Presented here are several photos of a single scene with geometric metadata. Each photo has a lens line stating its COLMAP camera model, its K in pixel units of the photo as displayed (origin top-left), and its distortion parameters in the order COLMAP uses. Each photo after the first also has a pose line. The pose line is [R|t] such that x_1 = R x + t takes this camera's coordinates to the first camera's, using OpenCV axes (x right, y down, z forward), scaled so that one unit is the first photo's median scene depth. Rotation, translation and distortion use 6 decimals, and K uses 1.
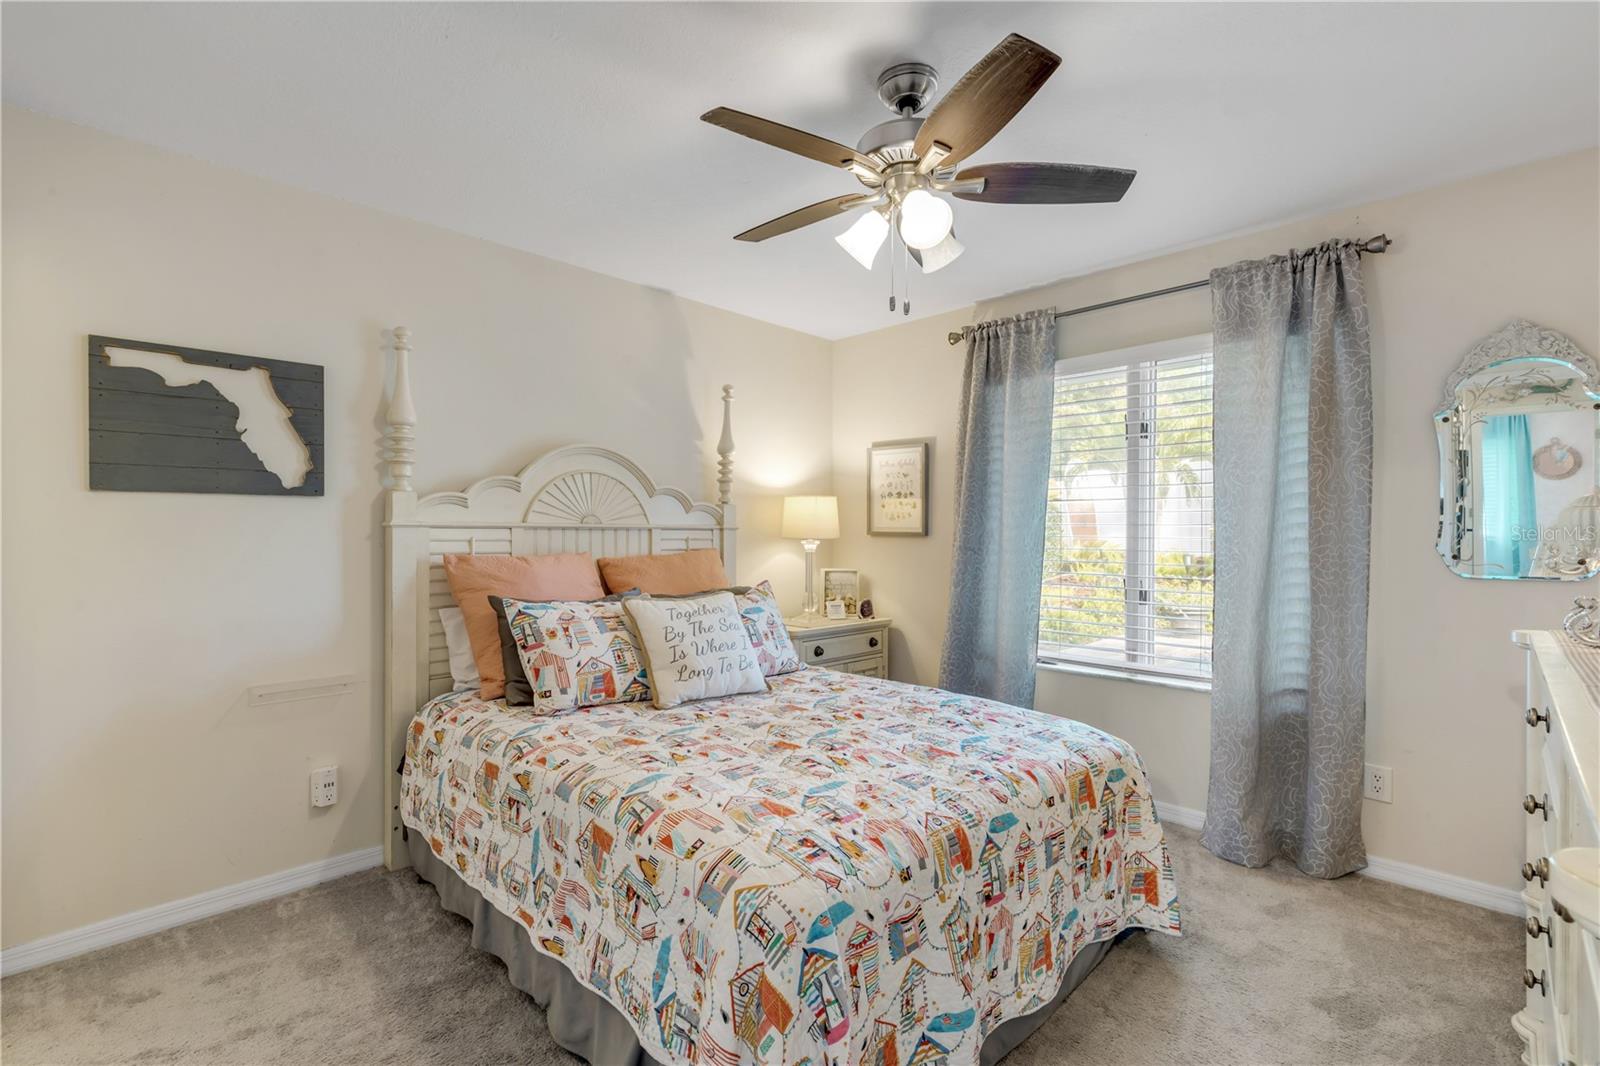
lens RADIAL K [[720.7, 0, 797.6], [0, 720.7, 530.4], [0, 0, 1]] dist [0.000878, -0.000445]
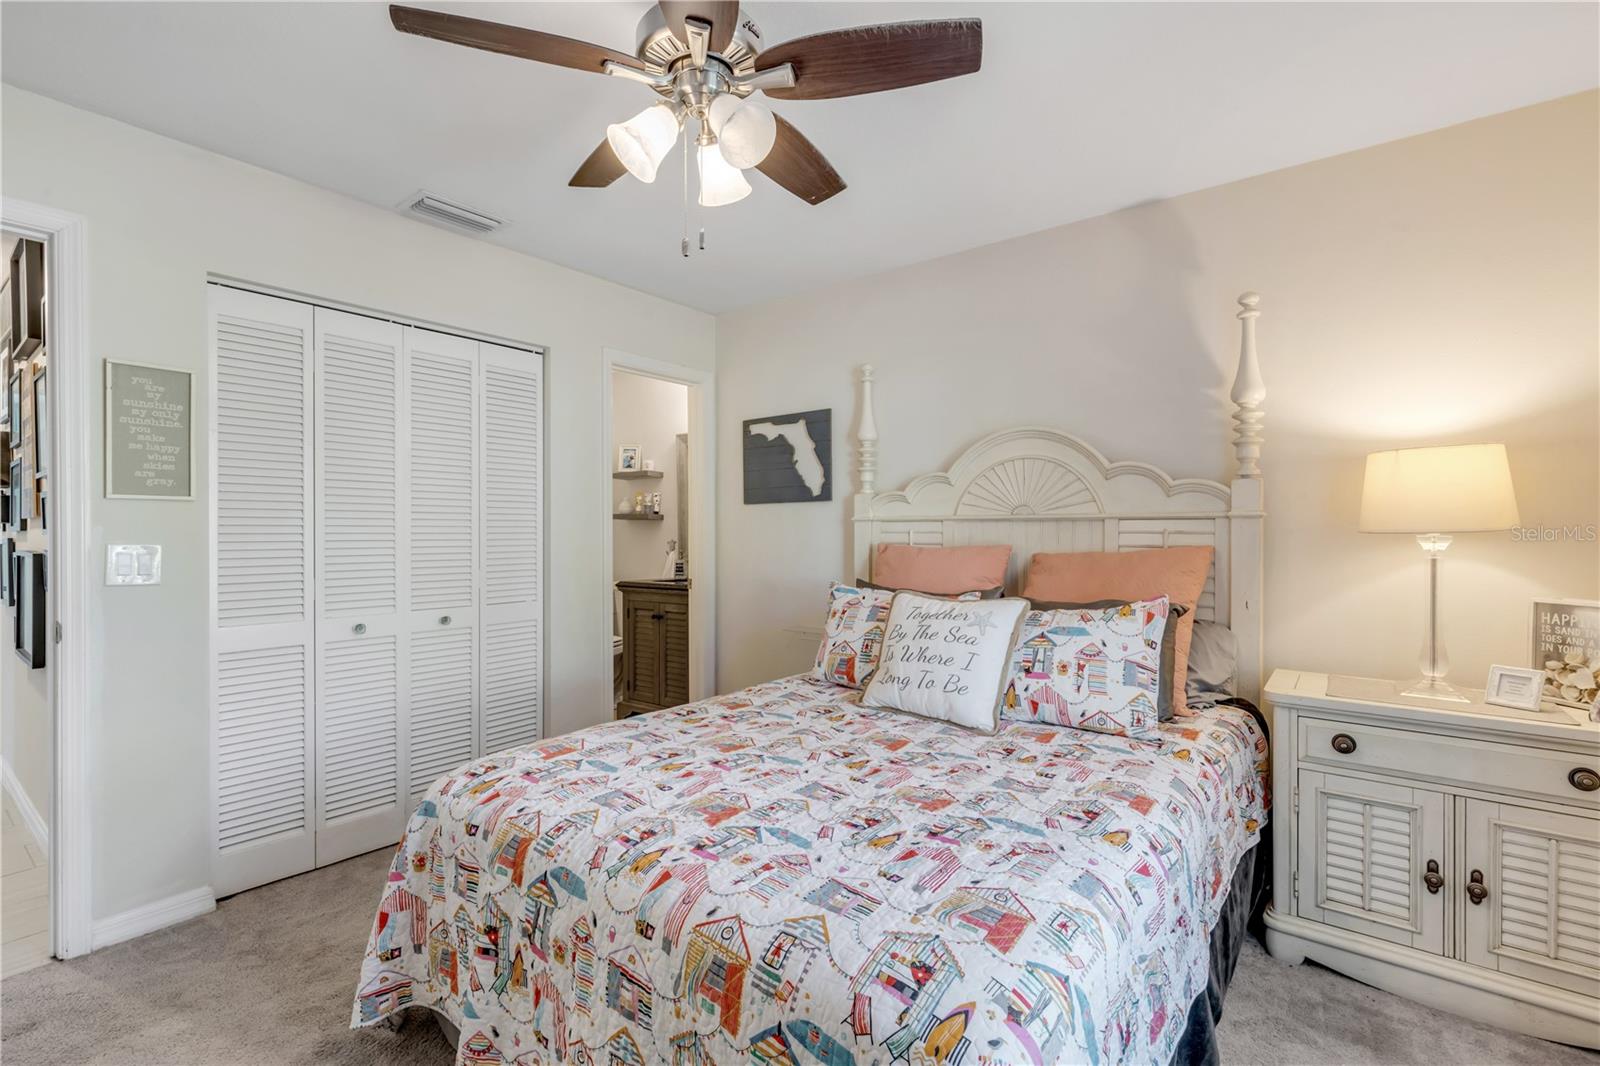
lens RADIAL K [[720.7, 0, 794.9], [0, 720.7, 530.8], [0, 0, 1]] dist [0.000878, -0.000445]
pose [[0.112187, -0.002473, -0.993684, 0.744037], [0.005983, 0.999980, -0.001813, 0.013959], [0.993669, -0.005742, 0.112199, 0.781735]]
